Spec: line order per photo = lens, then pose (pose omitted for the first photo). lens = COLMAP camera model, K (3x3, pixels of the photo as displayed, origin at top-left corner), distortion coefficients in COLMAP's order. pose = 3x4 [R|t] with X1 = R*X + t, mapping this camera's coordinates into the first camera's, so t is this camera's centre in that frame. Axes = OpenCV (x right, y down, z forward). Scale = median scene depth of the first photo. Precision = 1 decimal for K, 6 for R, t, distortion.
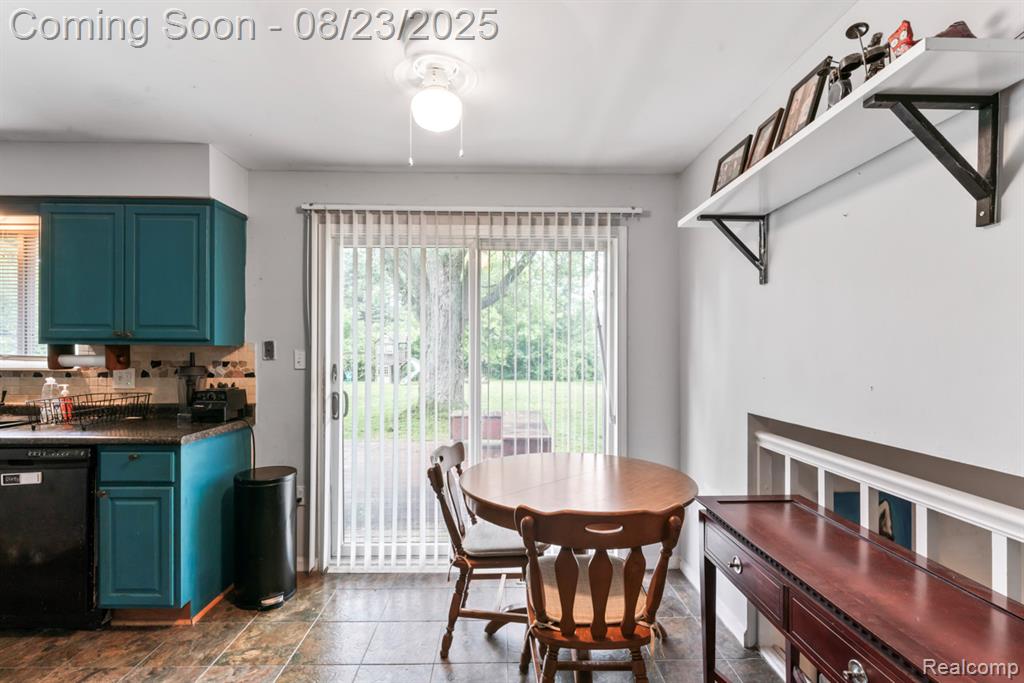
lens RADIAL K [[457.4, 0, 508.6], [0, 457.4, 353.1], [0, 0, 1]] dist [-0.004122, -0.000287]
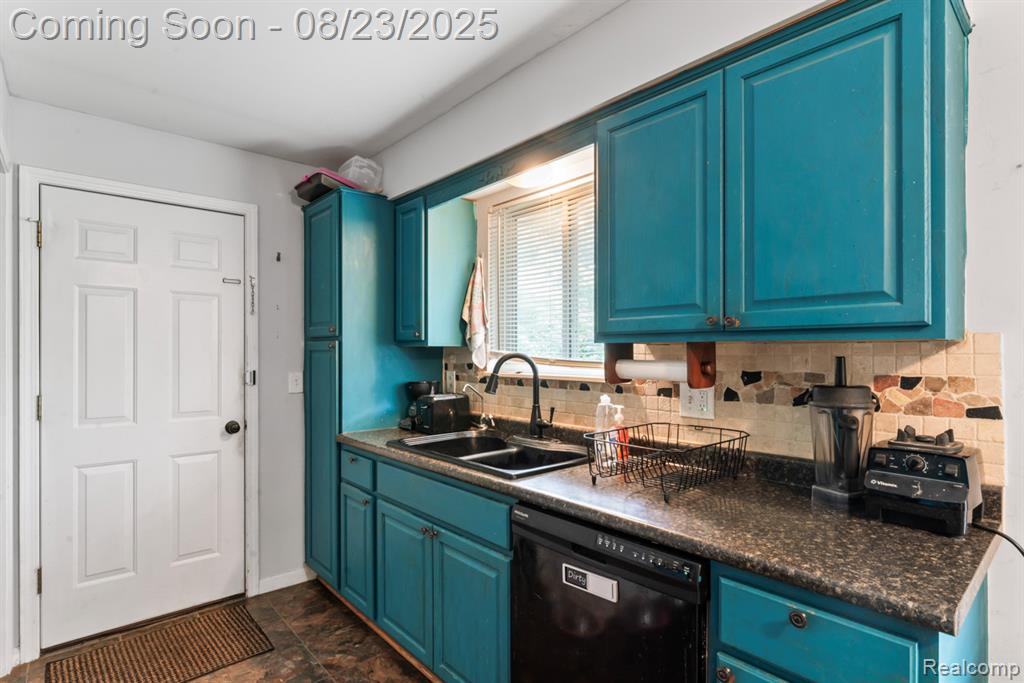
lens RADIAL K [[509.4, 0, 511.2], [0, 509.4, 350.7], [0, 0, 1]] dist [-0.004553, -0.000004]
pose [[0.643714, -0.005827, -0.765244, -0.508346], [0.001668, 0.999979, -0.006211, -0.004468], [0.765264, 0.002721, 0.643711, 0.407804]]
